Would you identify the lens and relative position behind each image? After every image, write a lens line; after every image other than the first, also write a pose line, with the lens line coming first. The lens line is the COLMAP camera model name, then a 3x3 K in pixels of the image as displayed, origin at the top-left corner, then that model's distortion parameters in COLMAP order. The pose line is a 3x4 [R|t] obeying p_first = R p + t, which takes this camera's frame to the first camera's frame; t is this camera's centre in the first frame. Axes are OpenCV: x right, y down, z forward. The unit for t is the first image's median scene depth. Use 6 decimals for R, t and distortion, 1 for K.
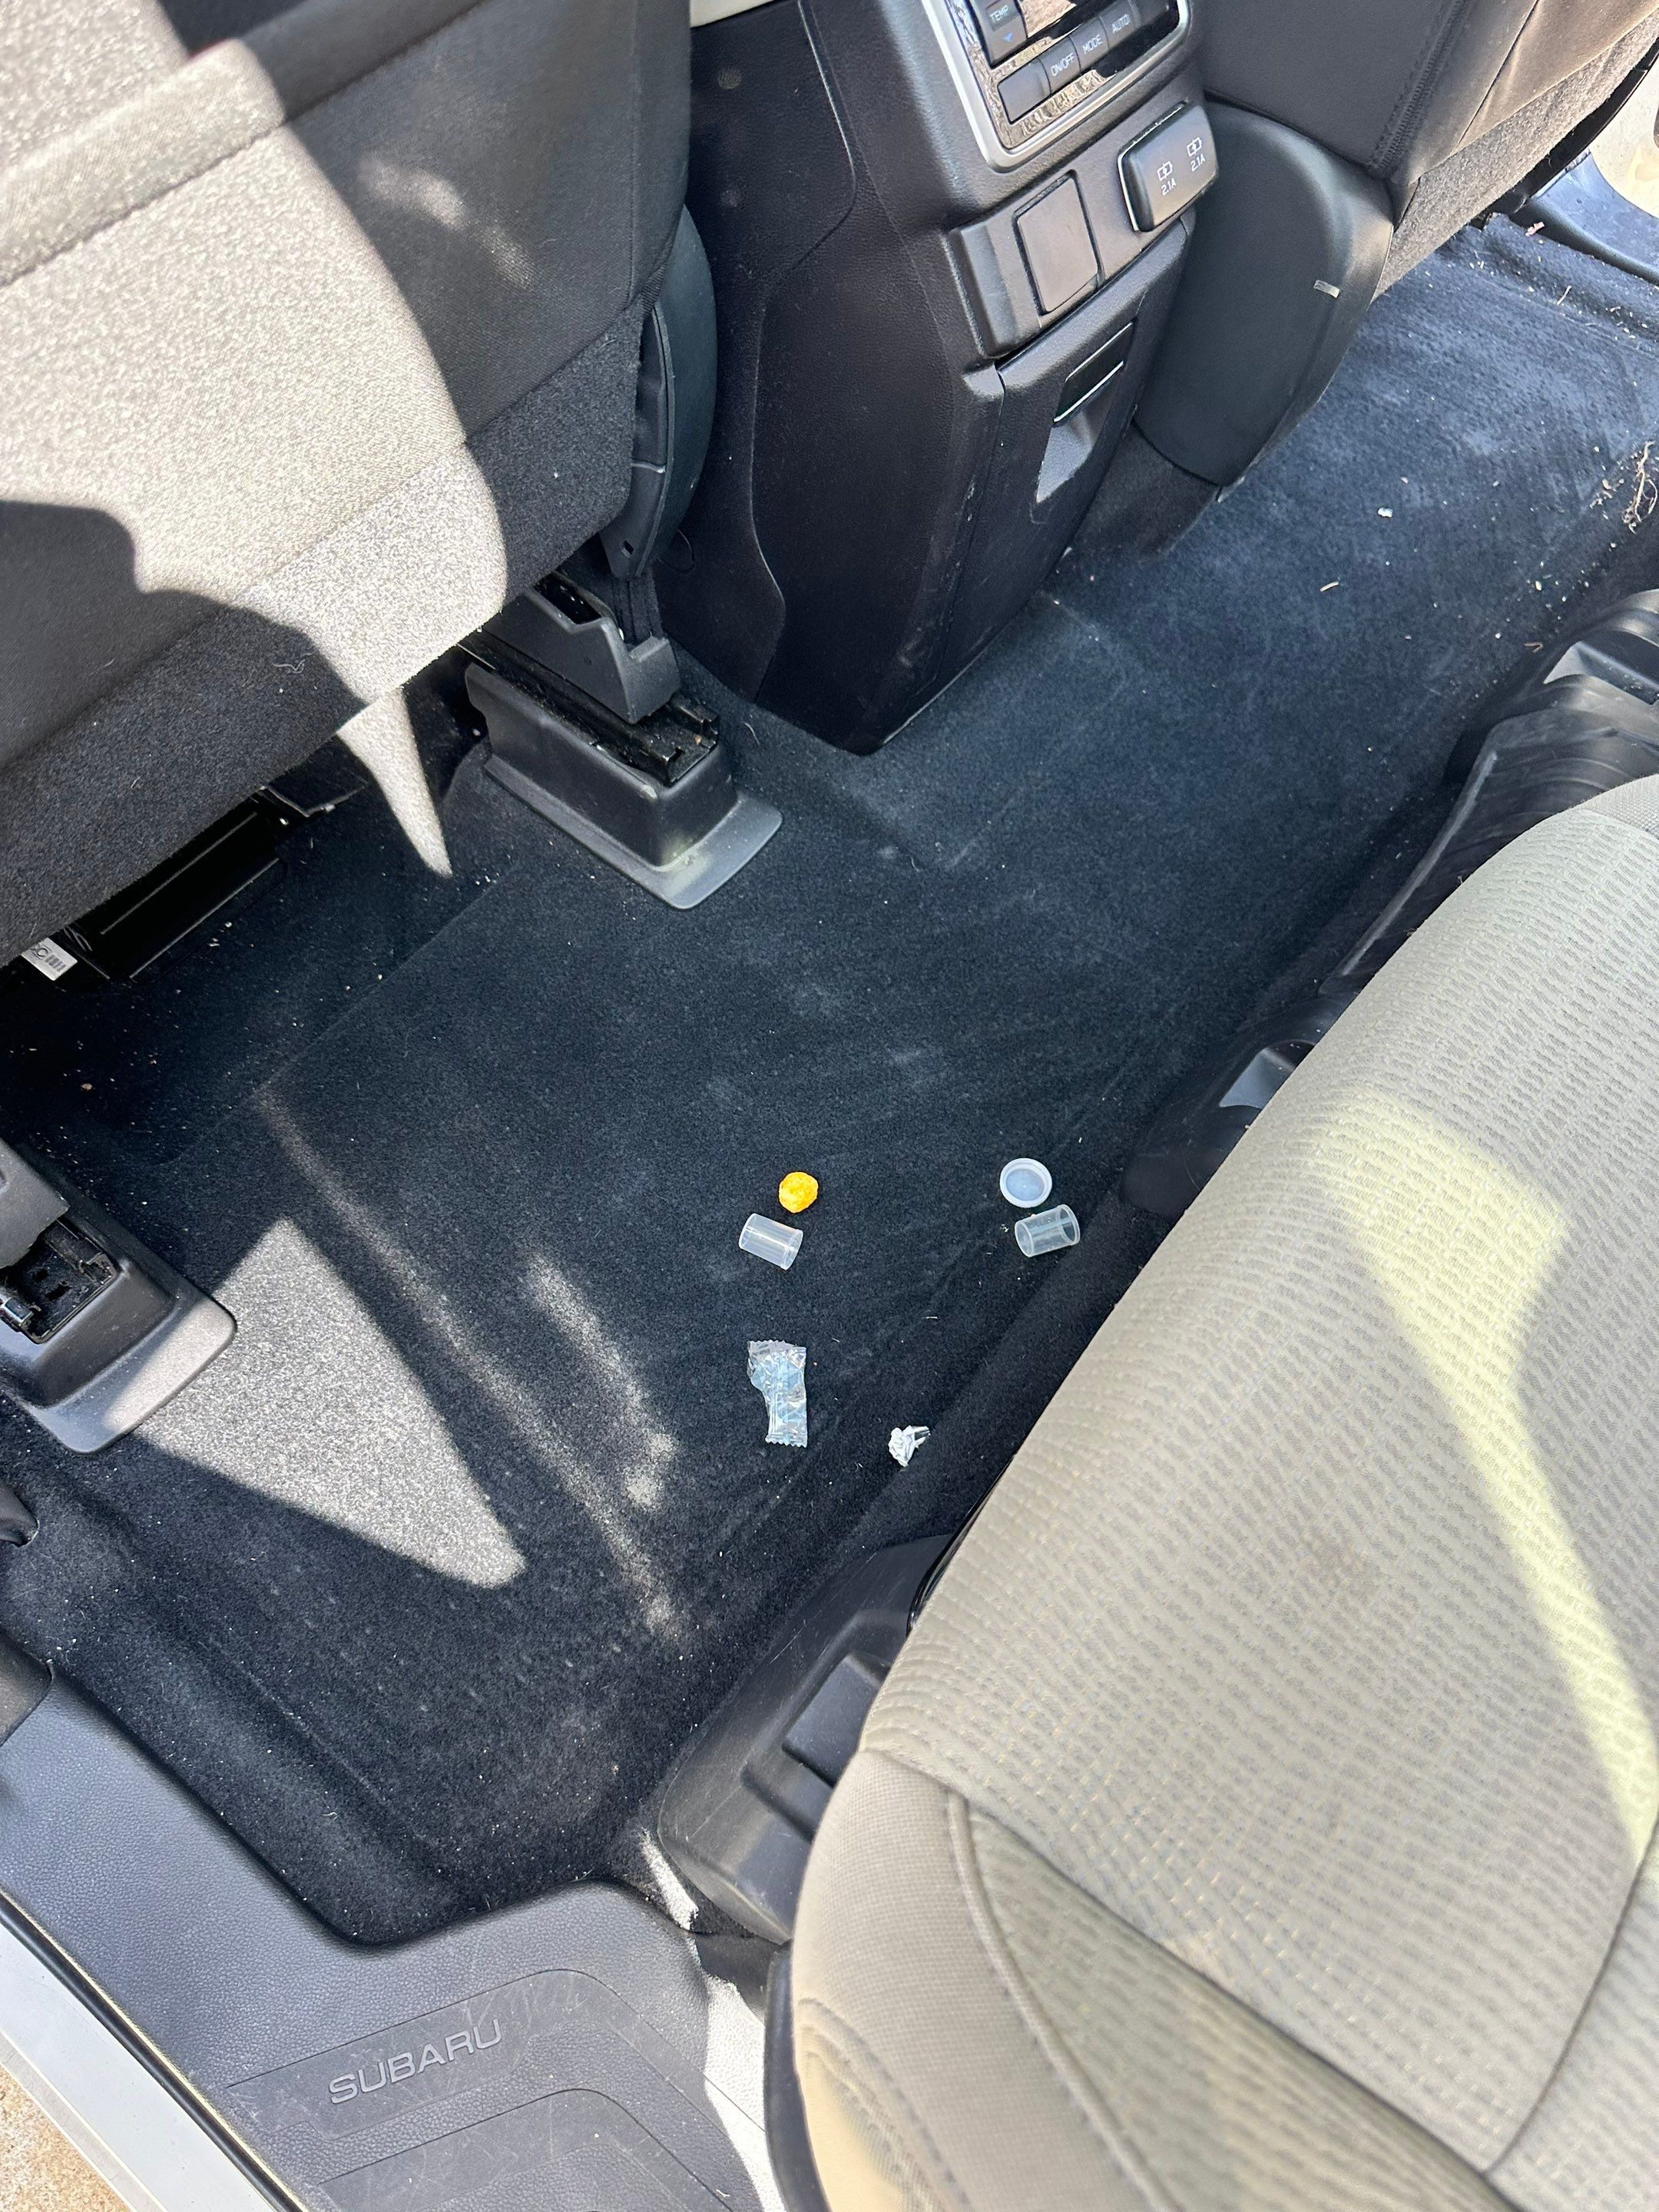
lens RADIAL K [[1787.8, 0, 829.5], [0, 1787.8, 1106.0], [0, 0, 1]] dist [0.035709, 0.004406]
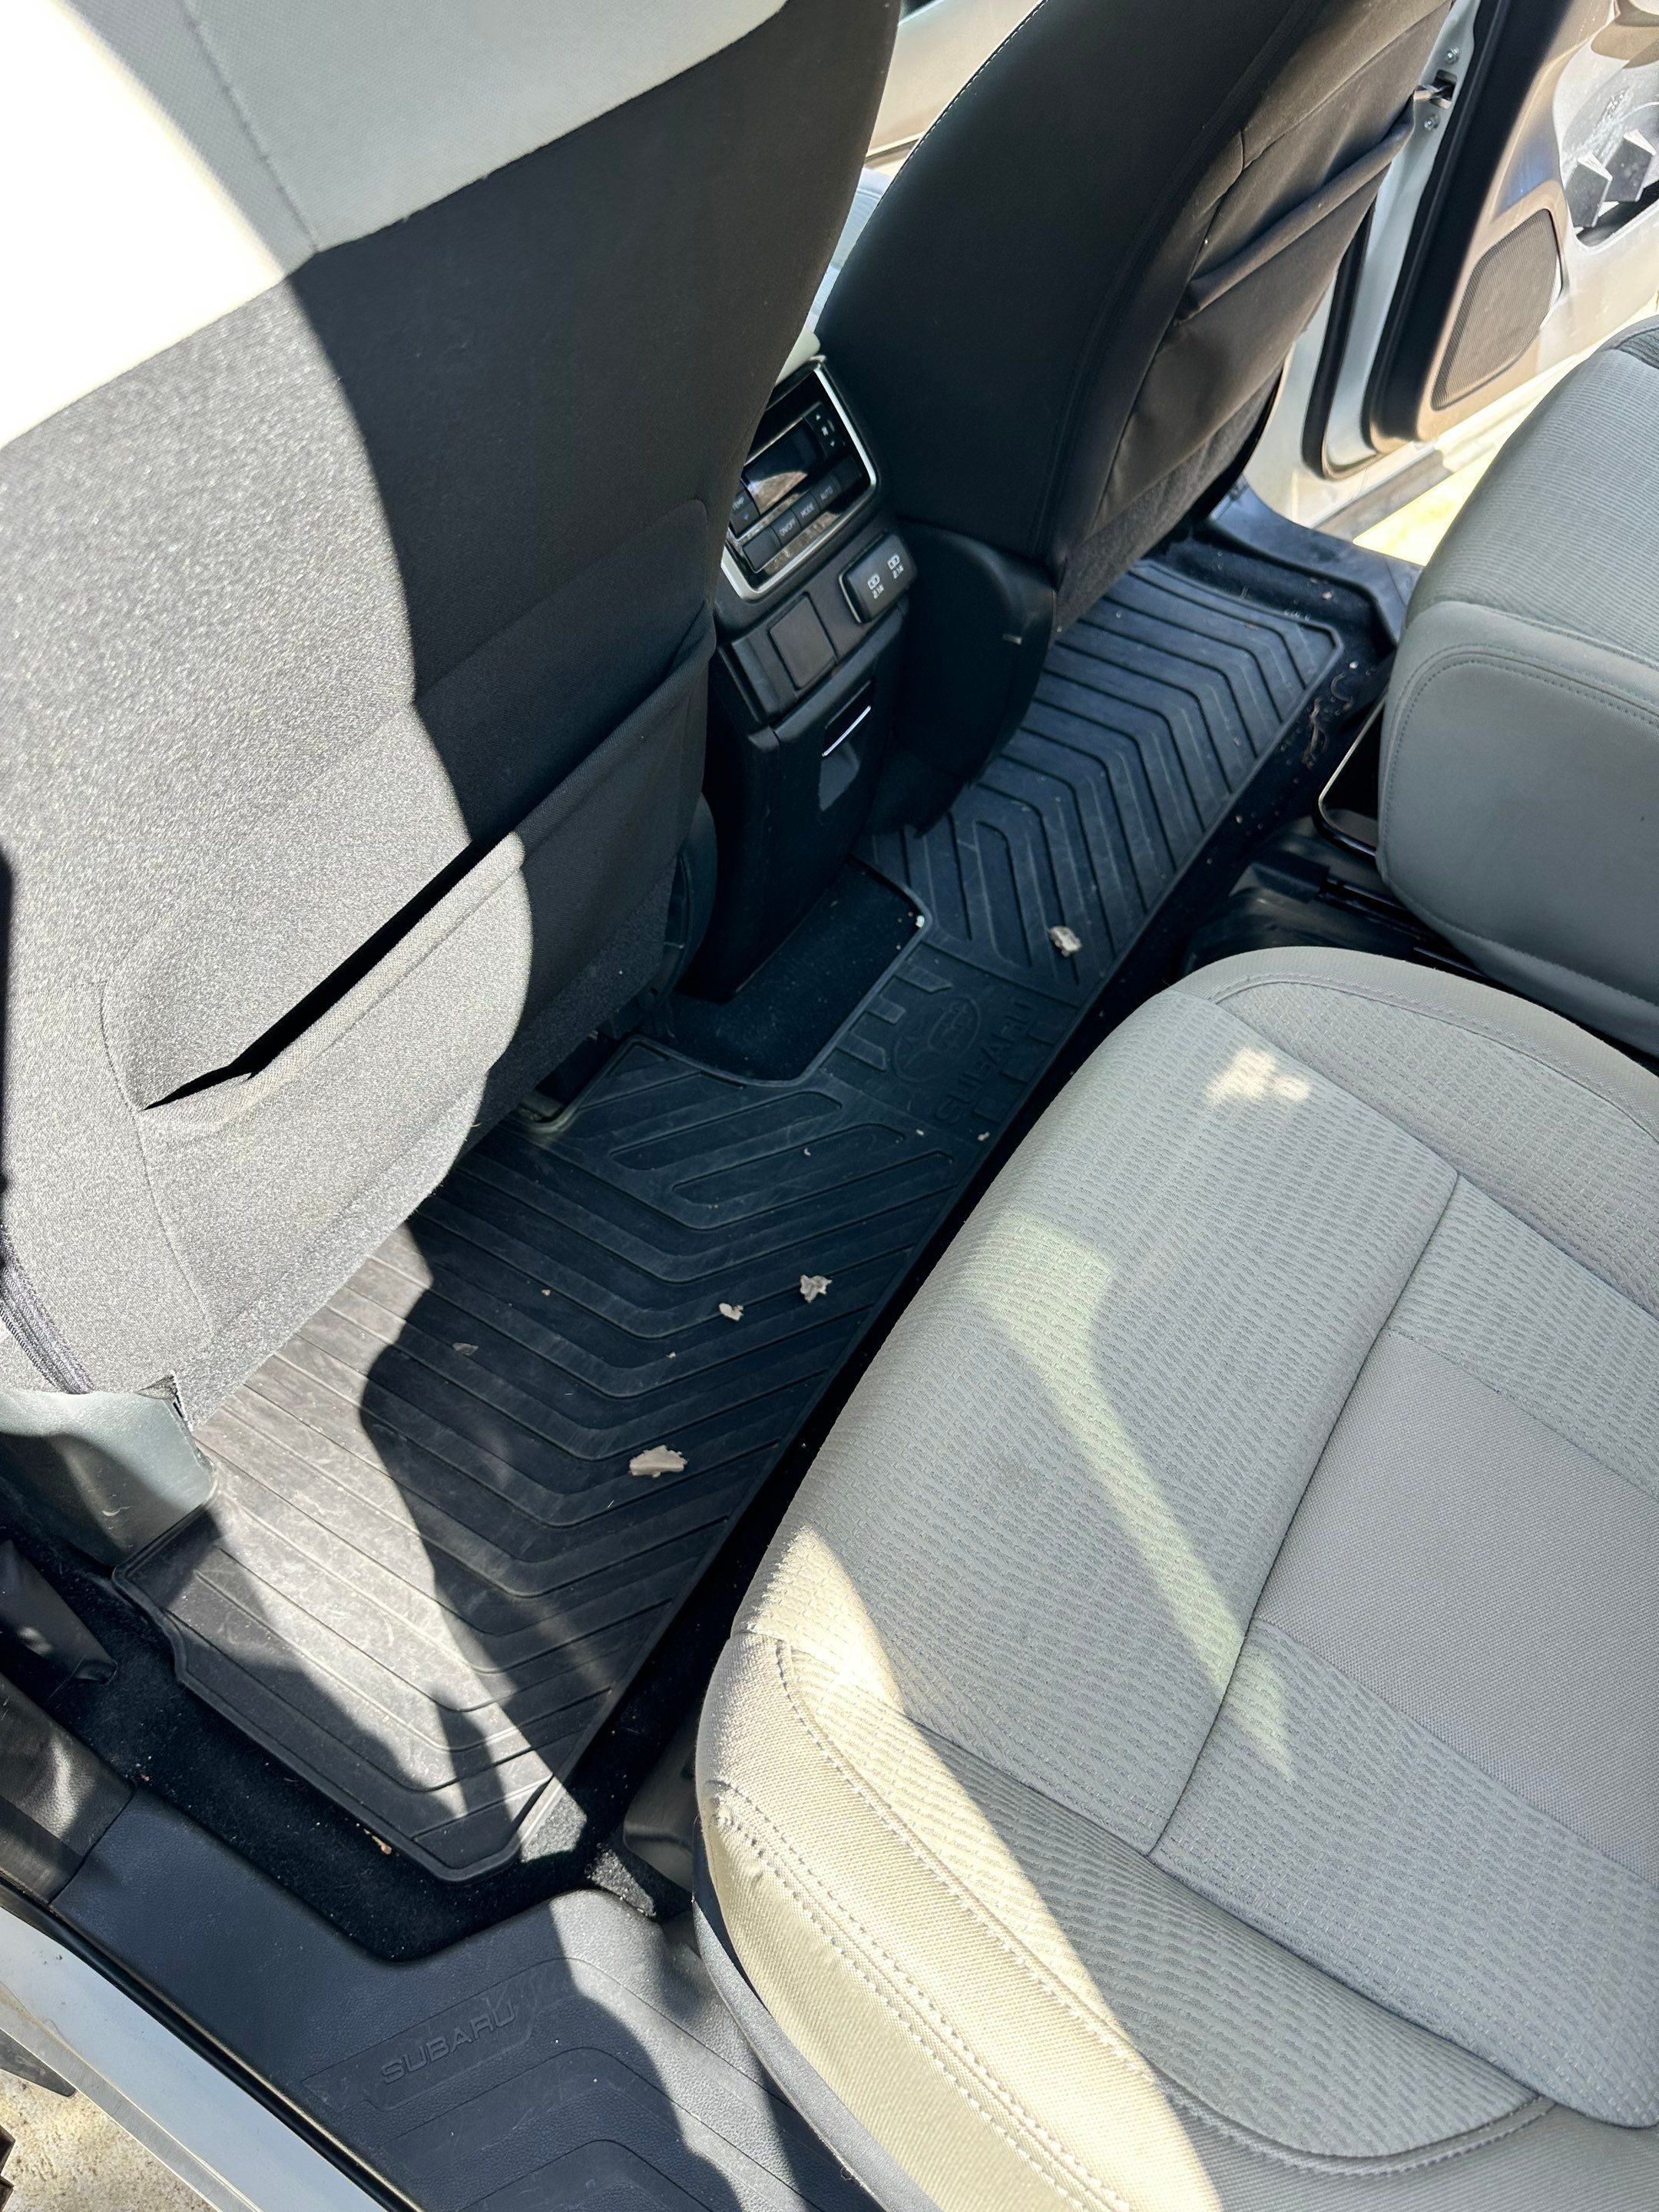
lens RADIAL K [[1586.1, 0, 829.5], [0, 1586.1, 1106.0], [0, 0, 1]] dist [0.266237, -0.357319]
pose [[0.992836, -0.106039, 0.055064, 0.064865], [0.112074, 0.986240, -0.121528, 0.076422], [-0.041419, 0.126829, 0.991059, -0.385845]]
